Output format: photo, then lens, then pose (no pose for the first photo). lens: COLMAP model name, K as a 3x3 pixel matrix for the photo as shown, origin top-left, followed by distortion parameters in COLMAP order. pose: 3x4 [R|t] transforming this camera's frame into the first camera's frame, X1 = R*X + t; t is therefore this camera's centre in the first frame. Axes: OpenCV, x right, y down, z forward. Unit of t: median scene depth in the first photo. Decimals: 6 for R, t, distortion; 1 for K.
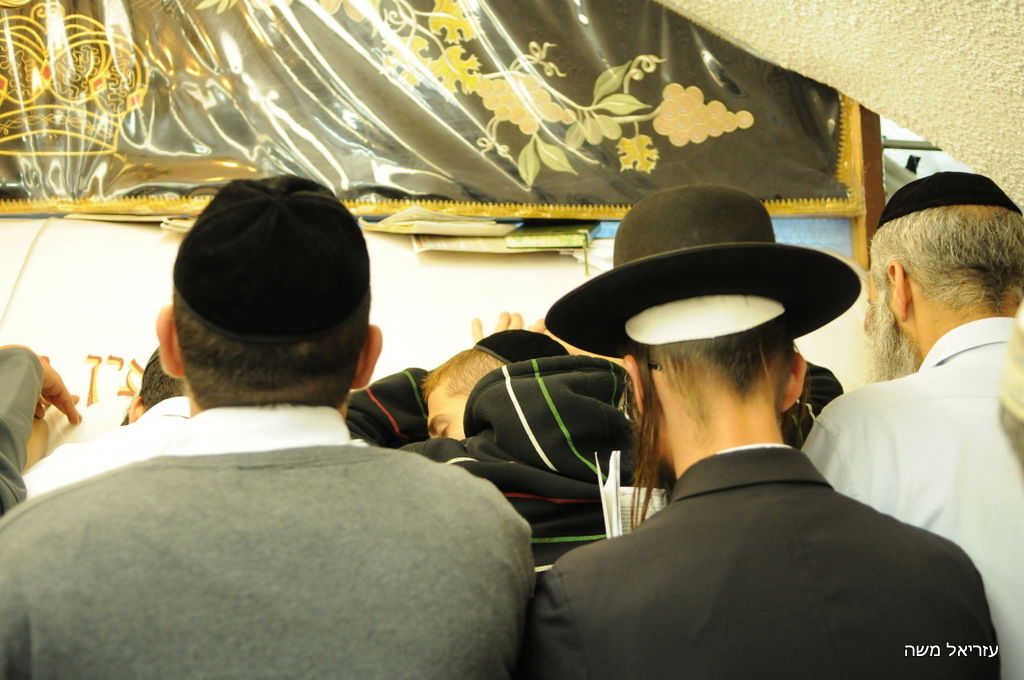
lens RADIAL K [[1248.4, 0, 505.1], [0, 1248.4, 334.6], [0, 0, 1]] dist [0.078063, 0.000000]
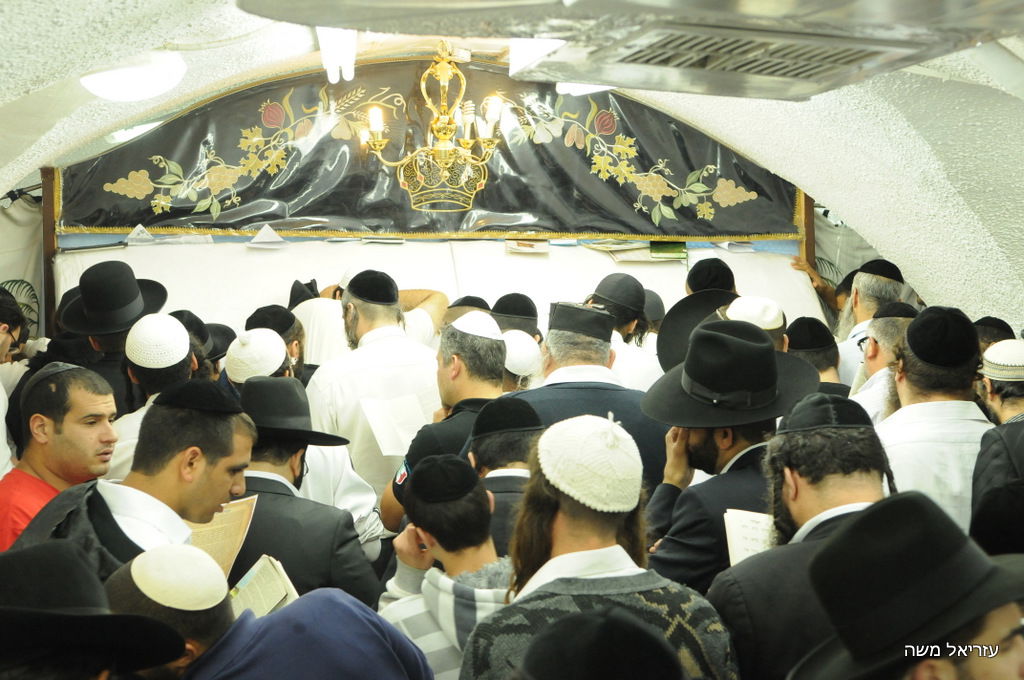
lens RADIAL K [[1893.3, 0, 516.5], [0, 1893.3, 336.0], [0, 0, 1]] dist [0.253562, 0.000000]
pose [[0.988842, 0.001549, 0.148962, -0.711351], [-0.014639, 0.996116, 0.086820, -0.210202], [-0.148249, -0.088032, 0.985024, -2.227390]]
